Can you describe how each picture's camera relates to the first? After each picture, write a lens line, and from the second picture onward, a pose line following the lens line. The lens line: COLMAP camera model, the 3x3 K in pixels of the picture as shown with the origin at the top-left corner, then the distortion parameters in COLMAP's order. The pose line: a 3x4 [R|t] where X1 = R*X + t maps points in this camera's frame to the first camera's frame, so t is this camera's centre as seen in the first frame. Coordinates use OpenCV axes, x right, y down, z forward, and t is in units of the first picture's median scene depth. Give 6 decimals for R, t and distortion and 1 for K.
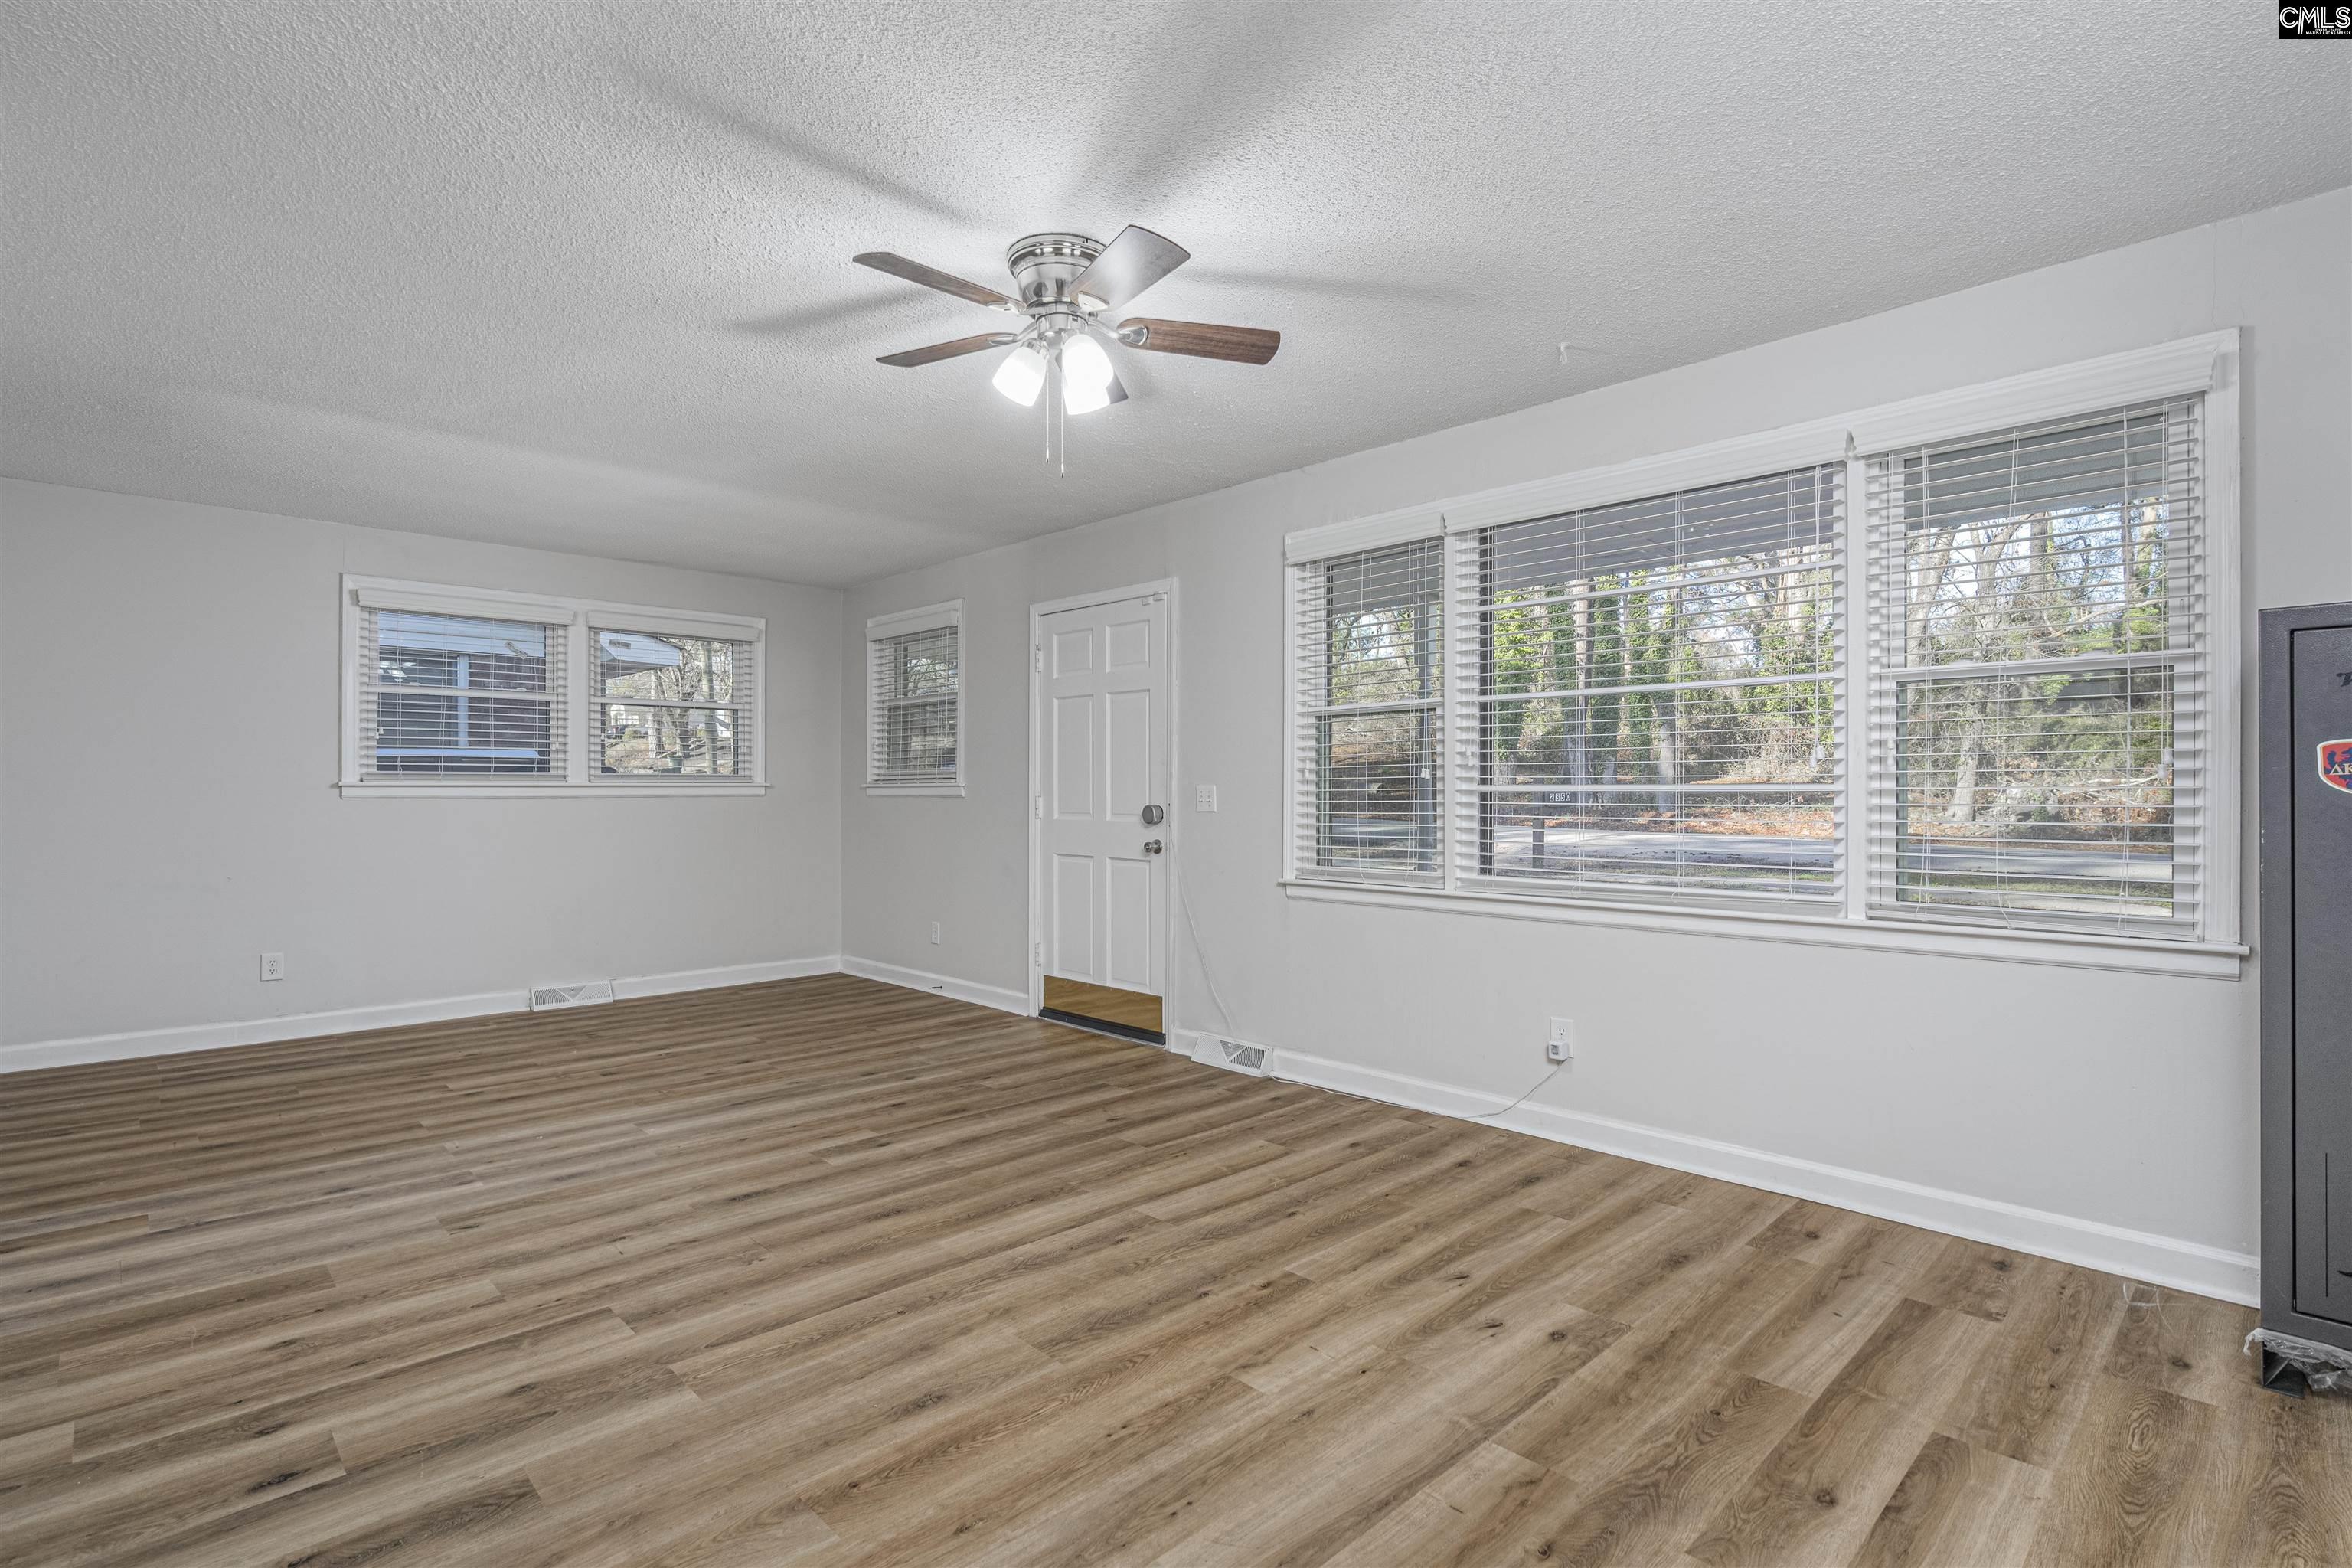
lens RADIAL K [[1051.3, 0, 1195.5], [0, 1051.3, 781.9], [0, 0, 1]] dist [0.000070, 0.000455]
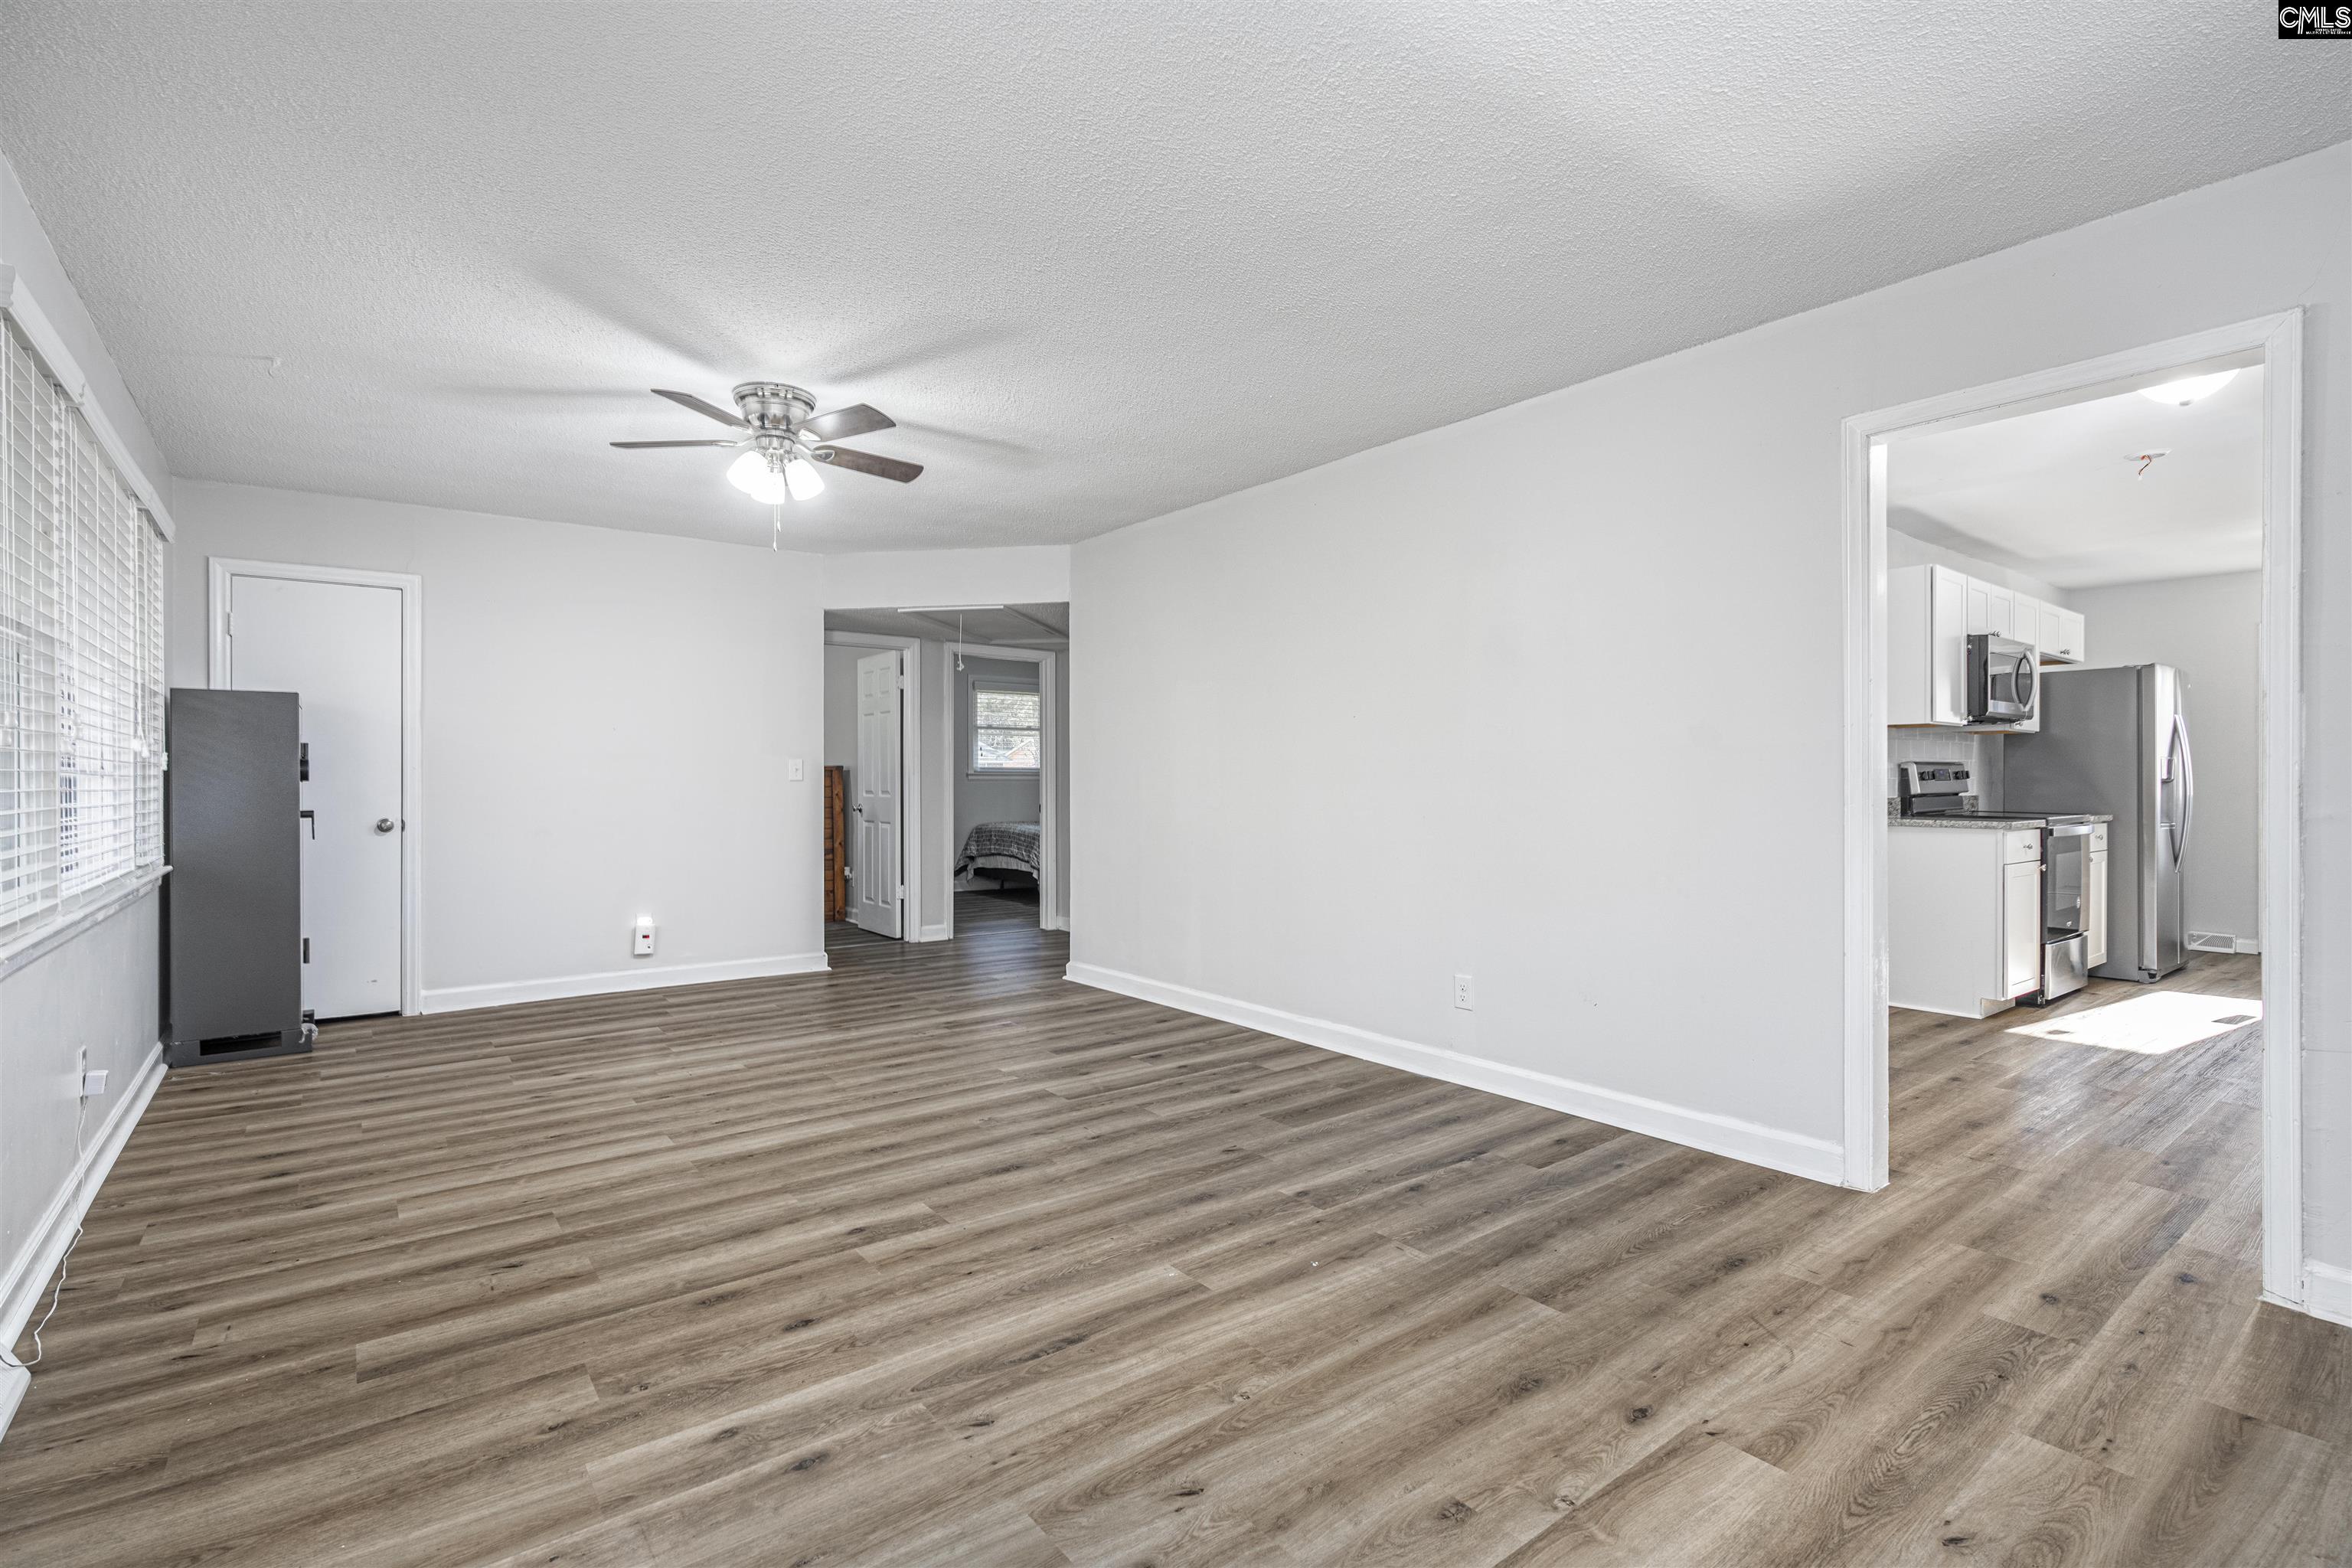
lens RADIAL K [[1119.3, 0, 1197.2], [0, 1119.3, 791.2], [0, 0, 1]] dist [-0.003082, 0.000670]
pose [[-0.991330, -0.000075, 0.131394, -0.732929], [-0.000366, 0.999998, -0.002189, 0.024751], [-0.131394, -0.002218, -0.991328, 2.001279]]
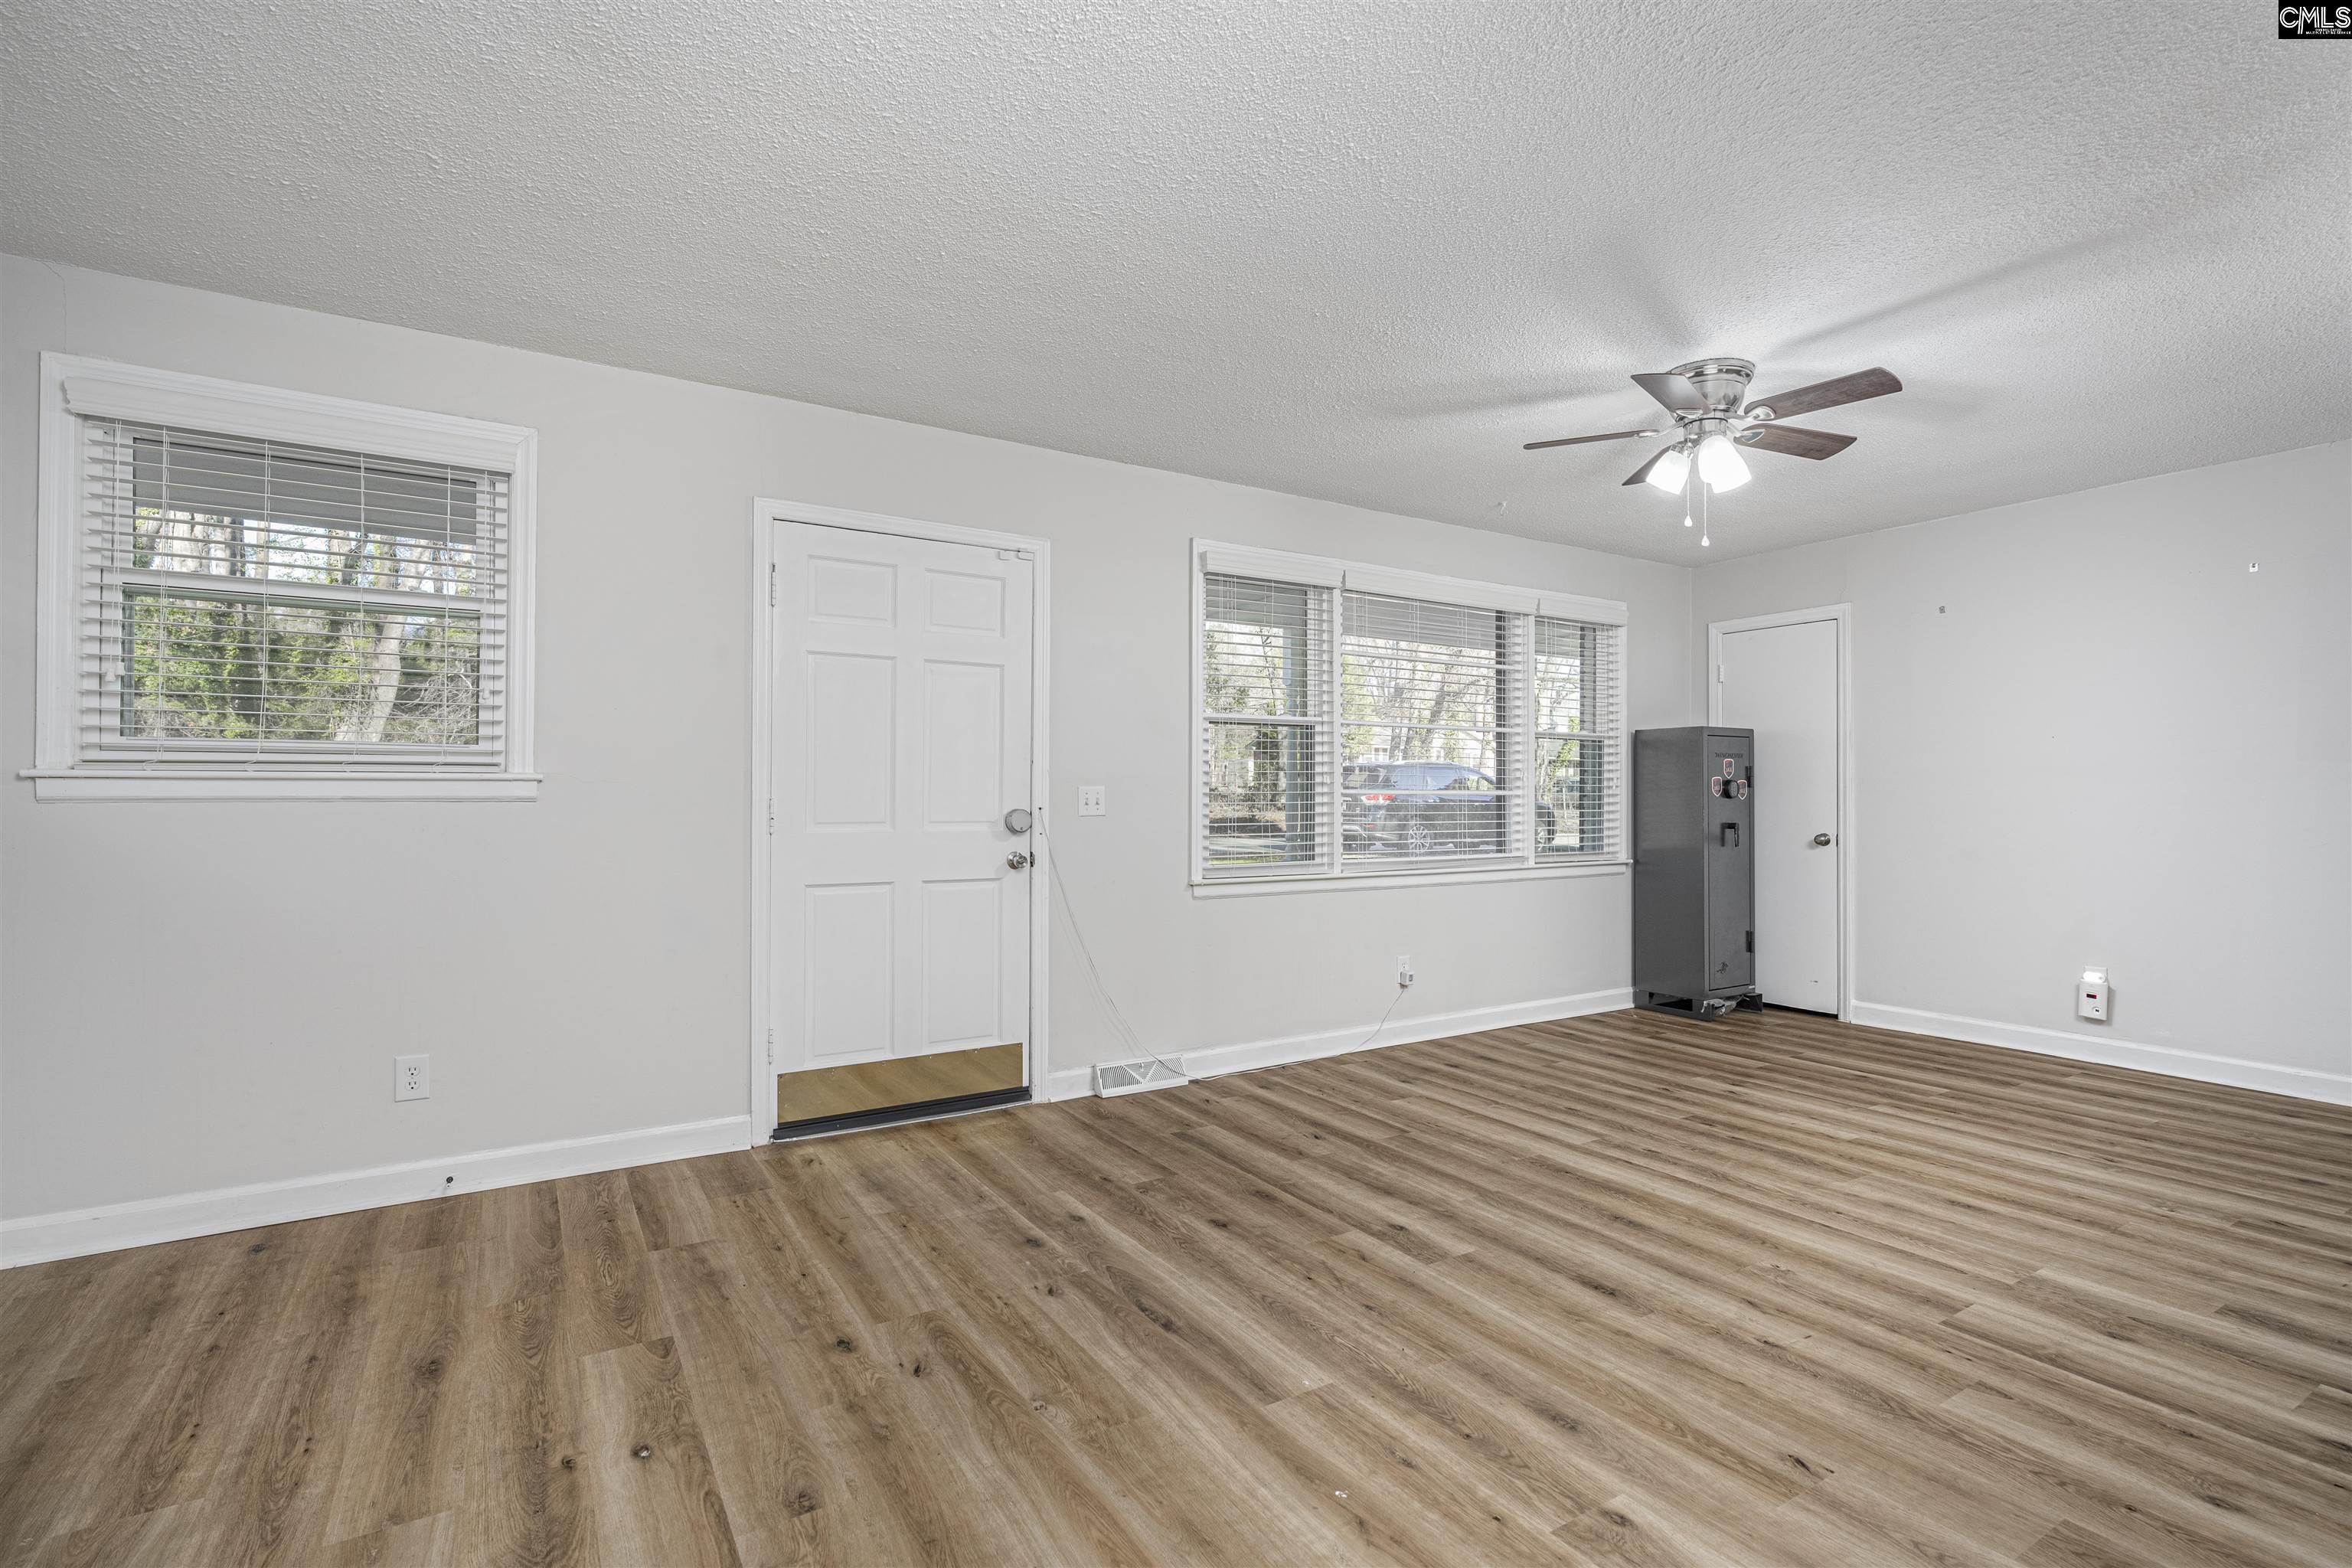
lens RADIAL K [[1072.5, 0, 1132.2], [0, 1072.5, 779.8], [0, 0, 1]] dist [-0.002063, 0.000403]
pose [[0.270074, 0.015428, 0.962716, -1.296883], [-0.013345, 0.999836, -0.012279, 0.012279], [-0.962747, -0.009531, 0.270235, 1.094786]]
